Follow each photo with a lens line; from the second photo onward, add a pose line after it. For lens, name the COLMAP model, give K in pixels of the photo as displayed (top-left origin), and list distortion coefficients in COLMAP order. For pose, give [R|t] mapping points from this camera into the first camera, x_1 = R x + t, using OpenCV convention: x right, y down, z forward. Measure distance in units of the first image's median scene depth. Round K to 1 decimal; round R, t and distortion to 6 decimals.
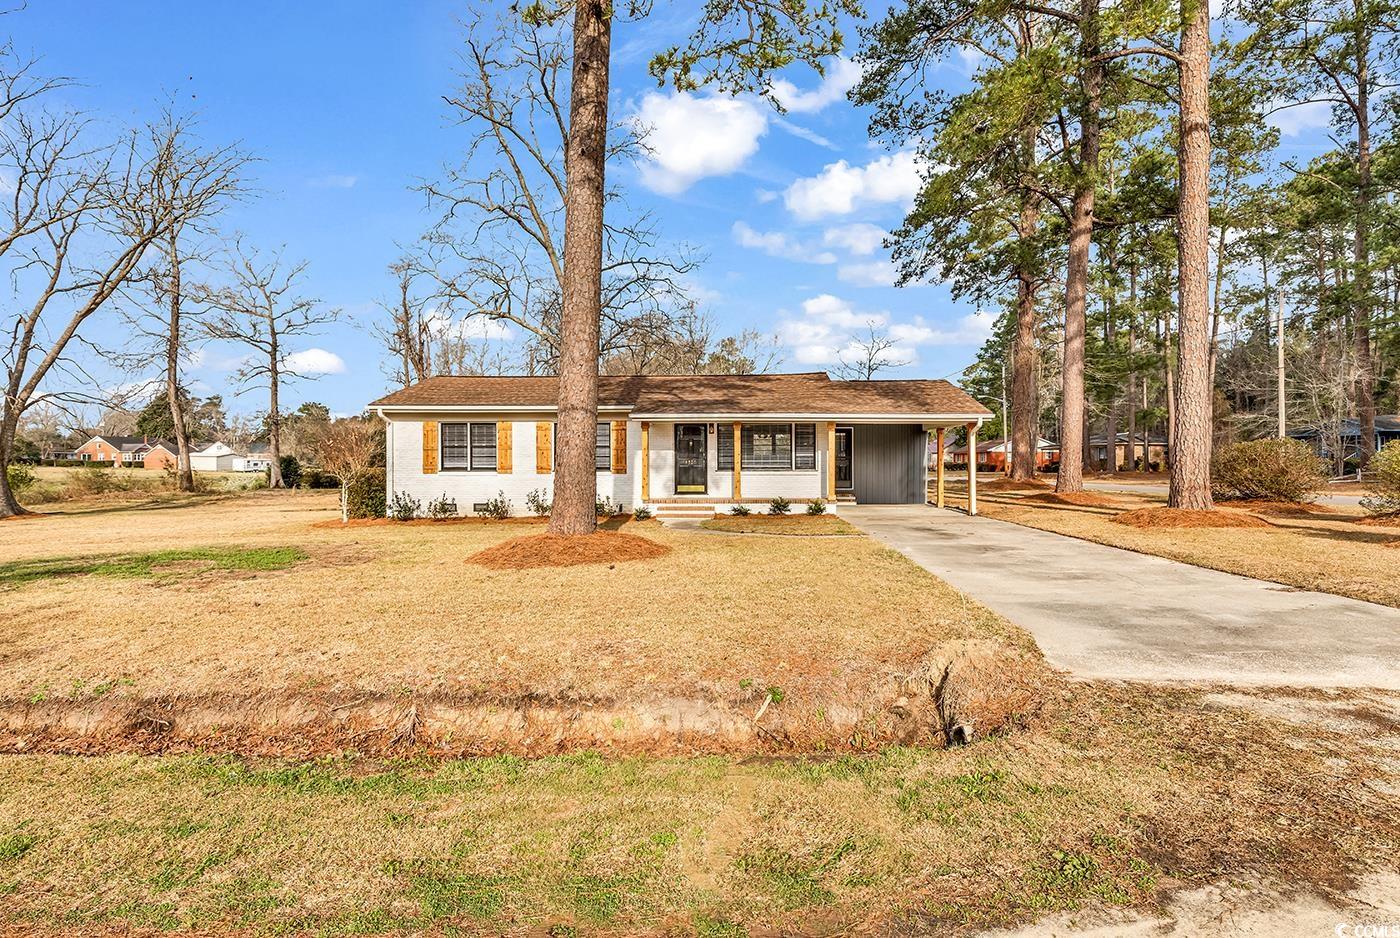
lens RADIAL K [[713.3, 0, 707.2], [0, 713.3, 478.8], [0, 0, 1]] dist [0.005022, -0.000639]
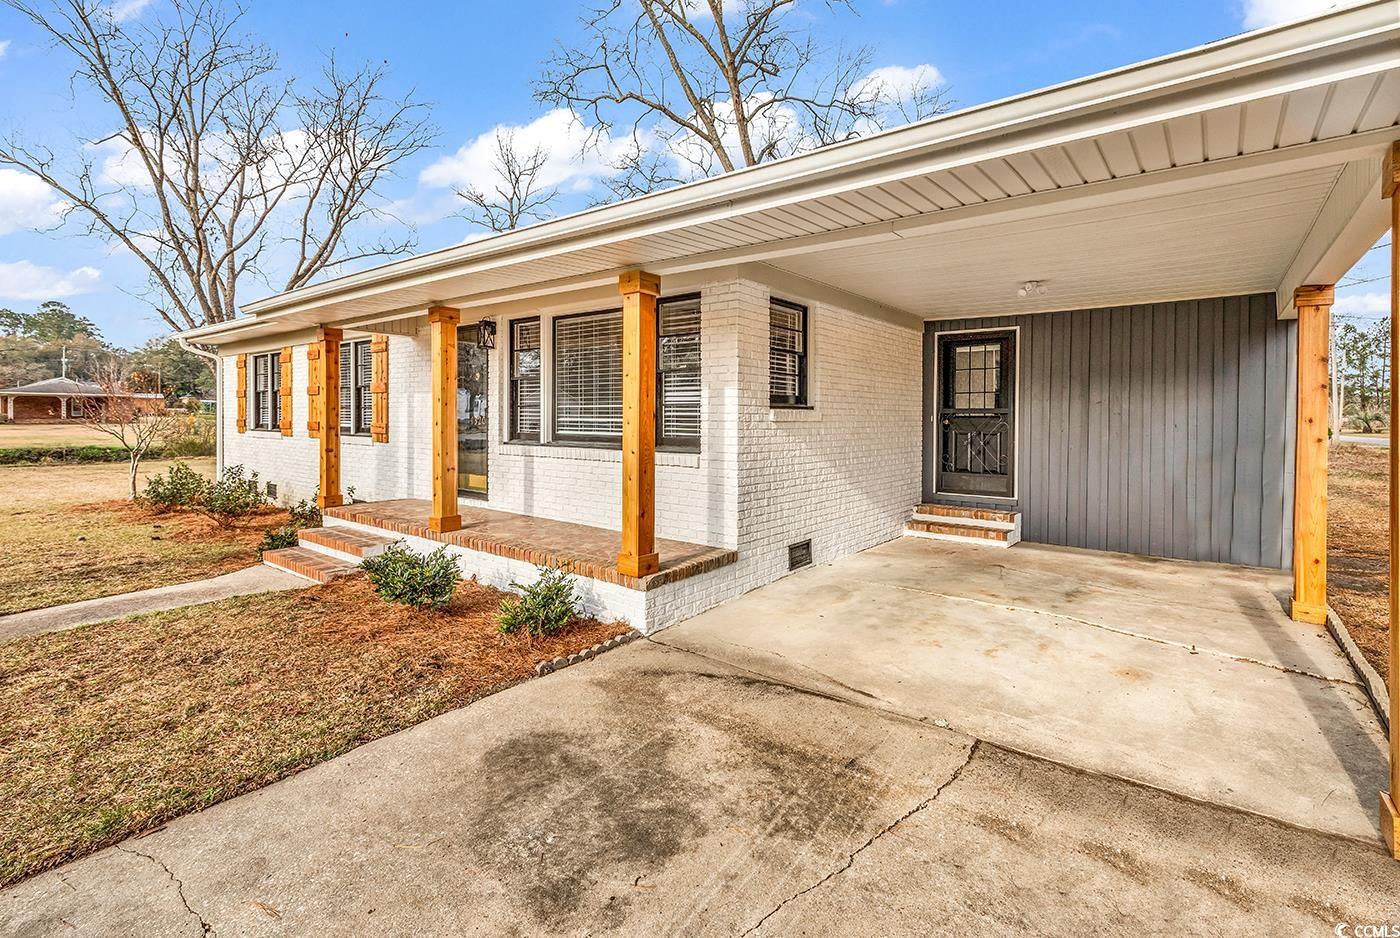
lens RADIAL K [[639.6, 0, 704.2], [0, 639.6, 425.2], [0, 0, 1]] dist [0.006388, 0.000636]
pose [[0.825832, 0.014831, -0.563721, 0.296250], [-0.020014, 0.999795, -0.003017, -0.021048], [0.563561, 0.013774, 0.825960, 0.749337]]
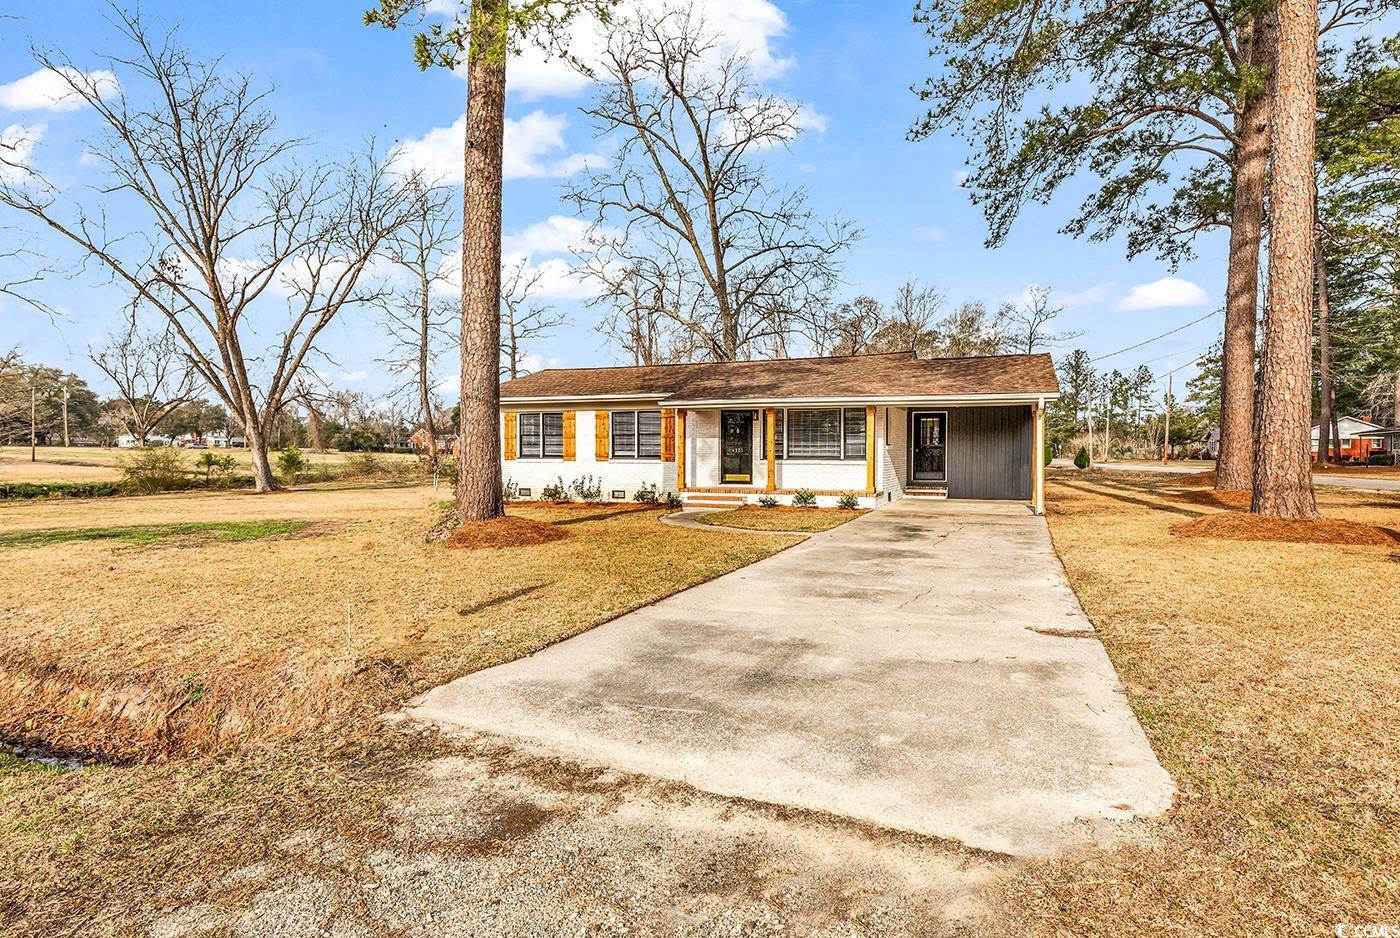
lens RADIAL K [[713.3, 0, 712.7], [0, 713.3, 471.2], [0, 0, 1]] dist [0.005022, -0.000639]
pose [[0.944519, 0.011756, -0.328246, 0.256304], [-0.009973, 0.999925, 0.007113, -0.001739], [0.328305, -0.003445, 0.944565, 0.080328]]
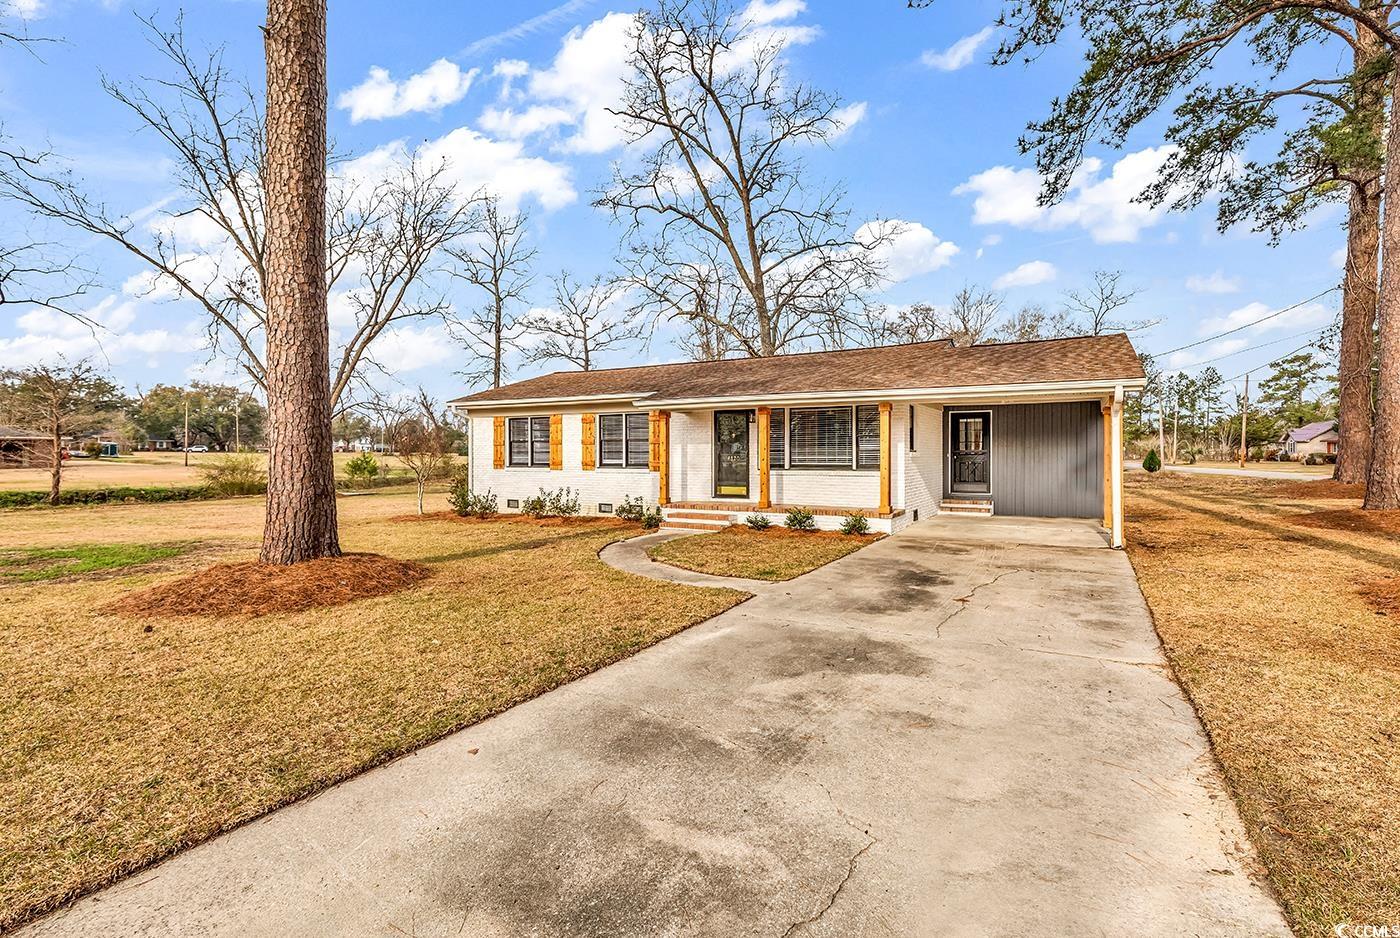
lens RADIAL K [[639.6, 0, 711.5], [0, 639.6, 463.4], [0, 0, 1]] dist [0.006388, 0.000636]
pose [[0.899789, 0.005671, -0.436288, 0.269459], [-0.008740, 0.999949, -0.005028, -0.013153], [0.436237, 0.008337, 0.899793, 0.324205]]
